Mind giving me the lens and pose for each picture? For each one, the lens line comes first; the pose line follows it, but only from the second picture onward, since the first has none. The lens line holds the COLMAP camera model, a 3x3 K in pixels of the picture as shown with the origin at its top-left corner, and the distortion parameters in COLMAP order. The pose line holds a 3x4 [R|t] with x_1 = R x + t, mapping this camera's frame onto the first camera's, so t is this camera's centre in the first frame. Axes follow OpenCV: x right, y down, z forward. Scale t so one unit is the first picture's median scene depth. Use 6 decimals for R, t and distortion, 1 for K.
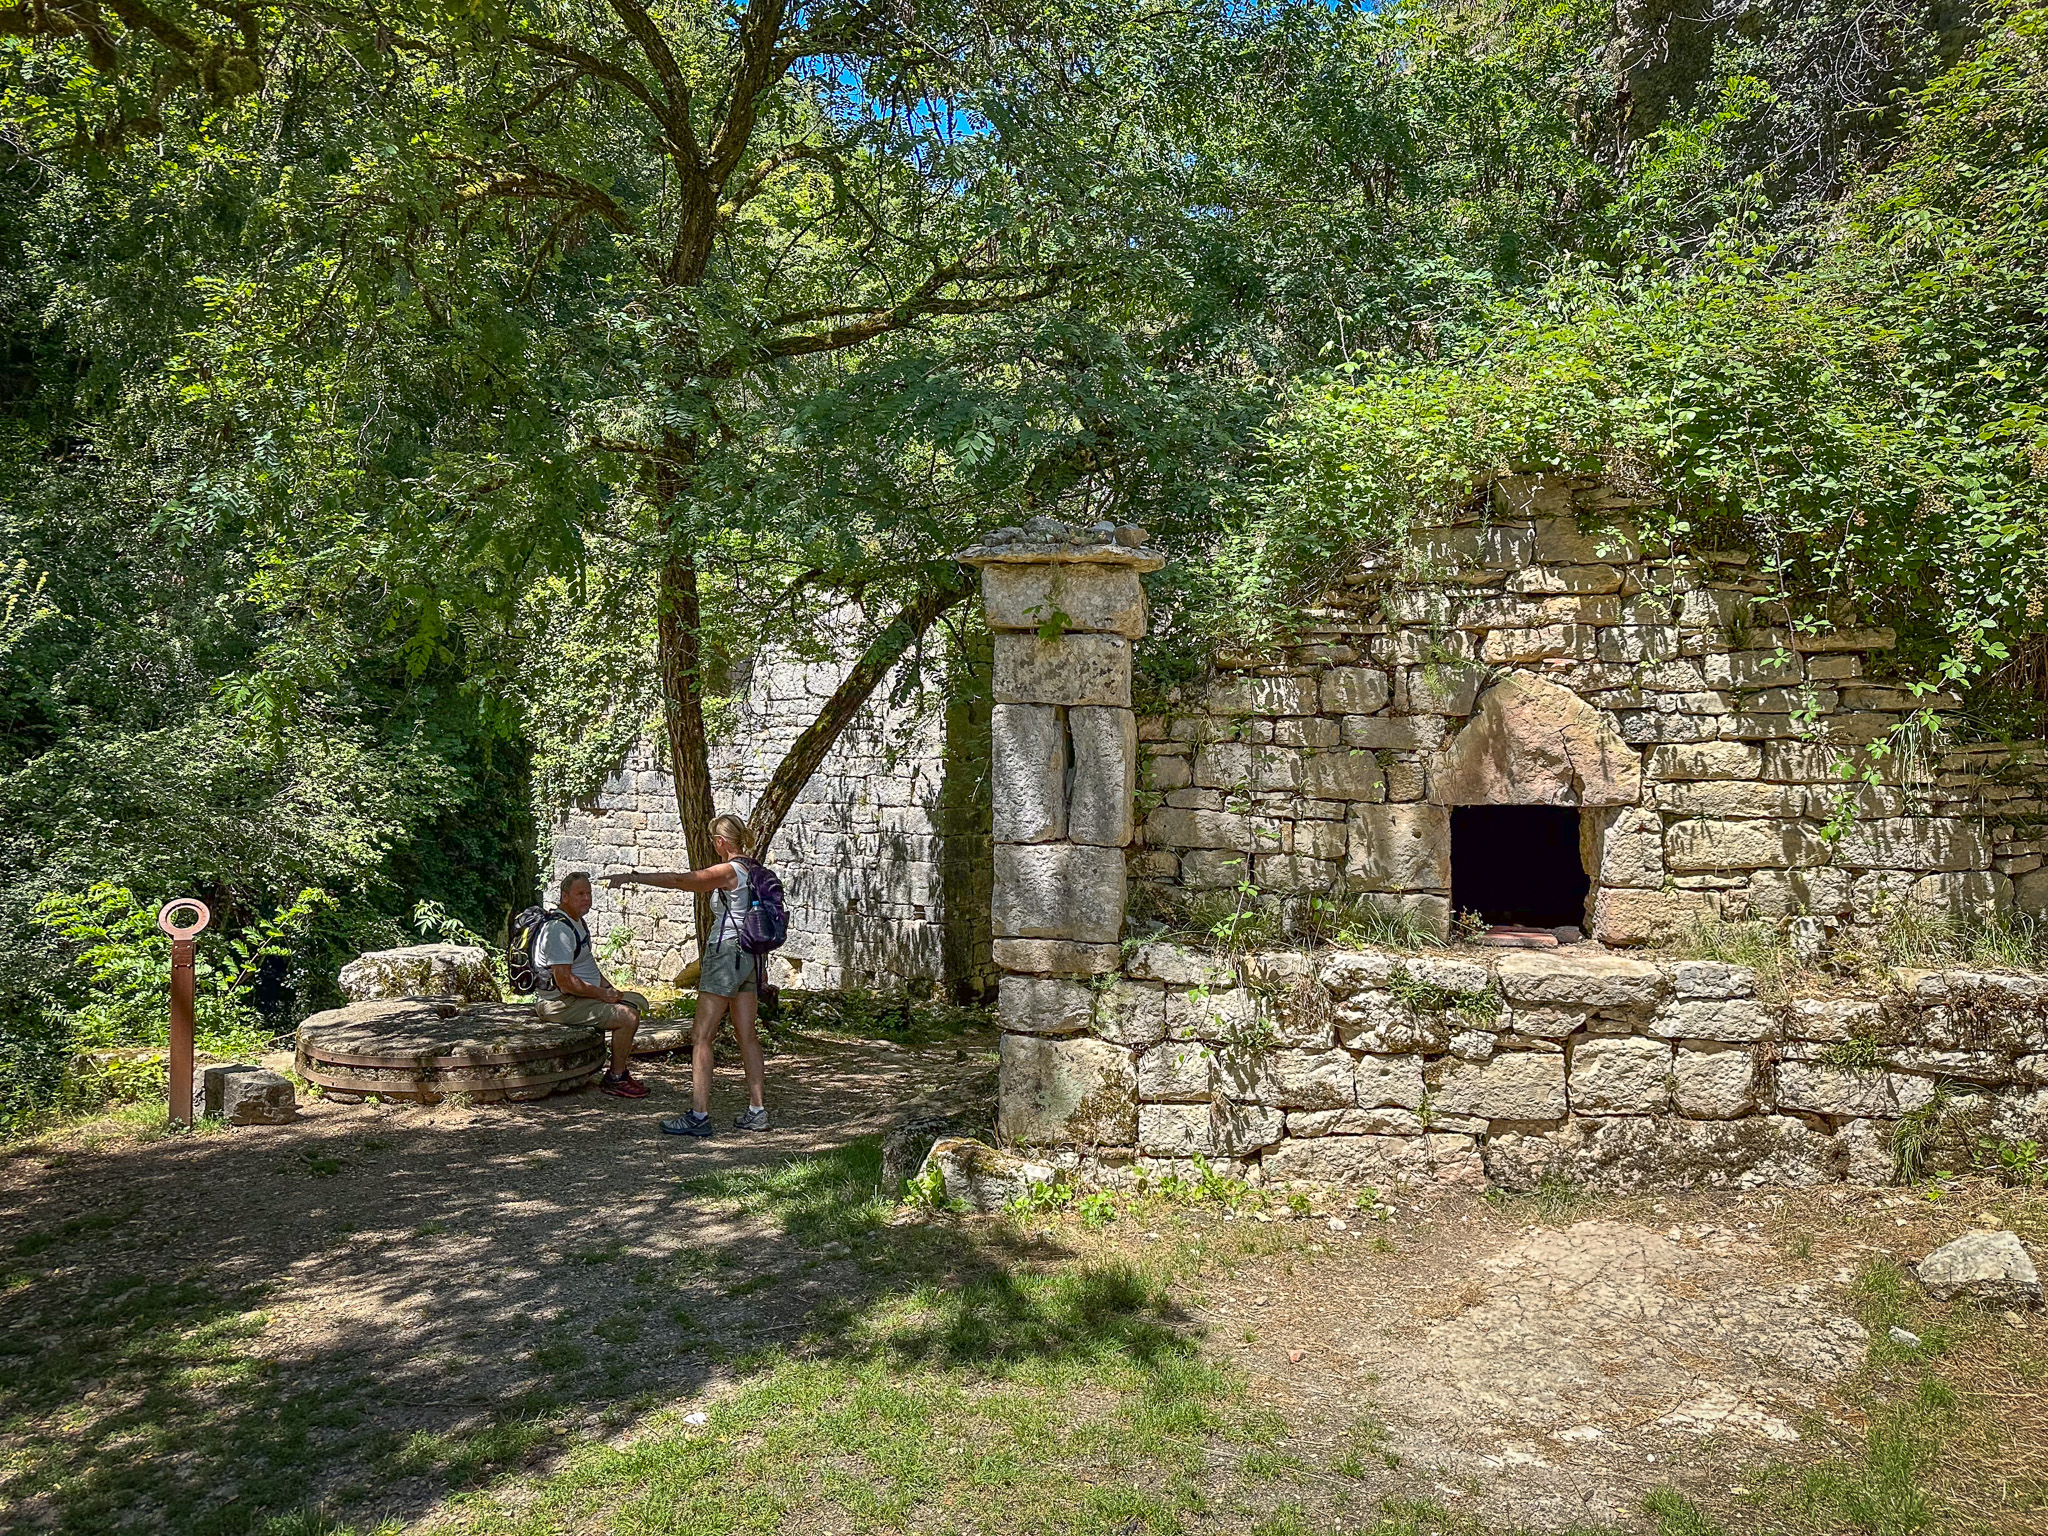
lens RADIAL K [[1452.4, 0, 1019.0], [0, 1452.4, 764.6], [0, 0, 1]] dist [0.005072, -0.007812]
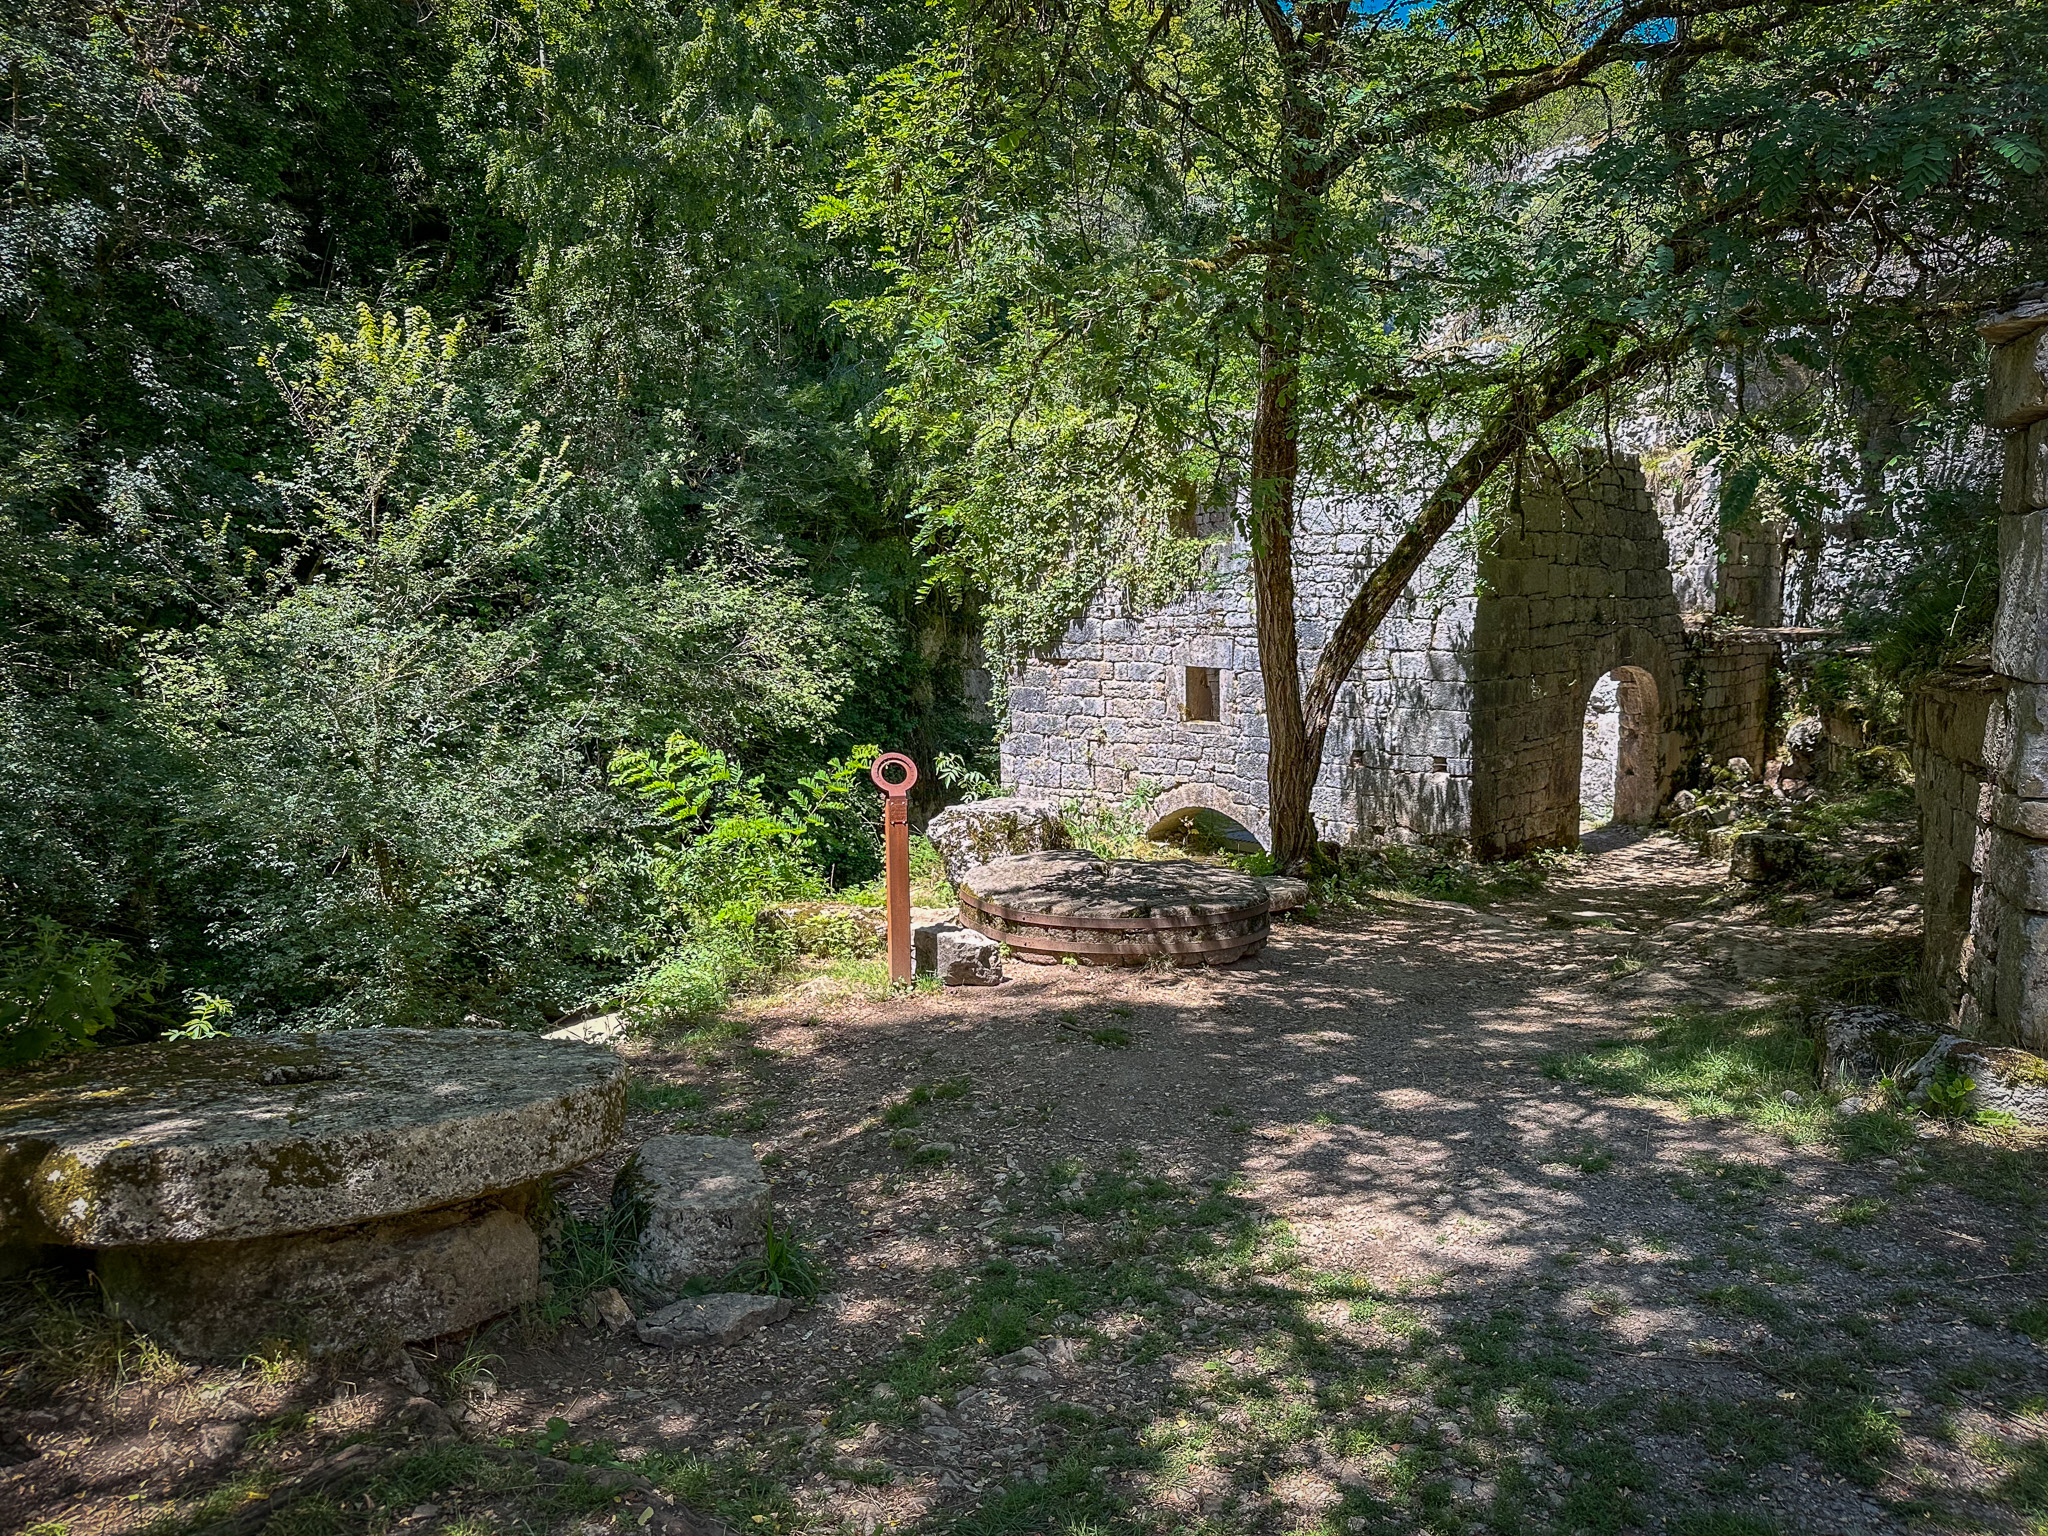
lens RADIAL K [[1452.4, 0, 1032.8], [0, 1452.4, 766.3], [0, 0, 1]] dist [0.005072, -0.007812]
pose [[0.983431, 0.000758, -0.181281, -0.131007], [0.018167, 0.994545, 0.102711, 0.001726], [0.180370, -0.104302, 0.978053, 0.032322]]
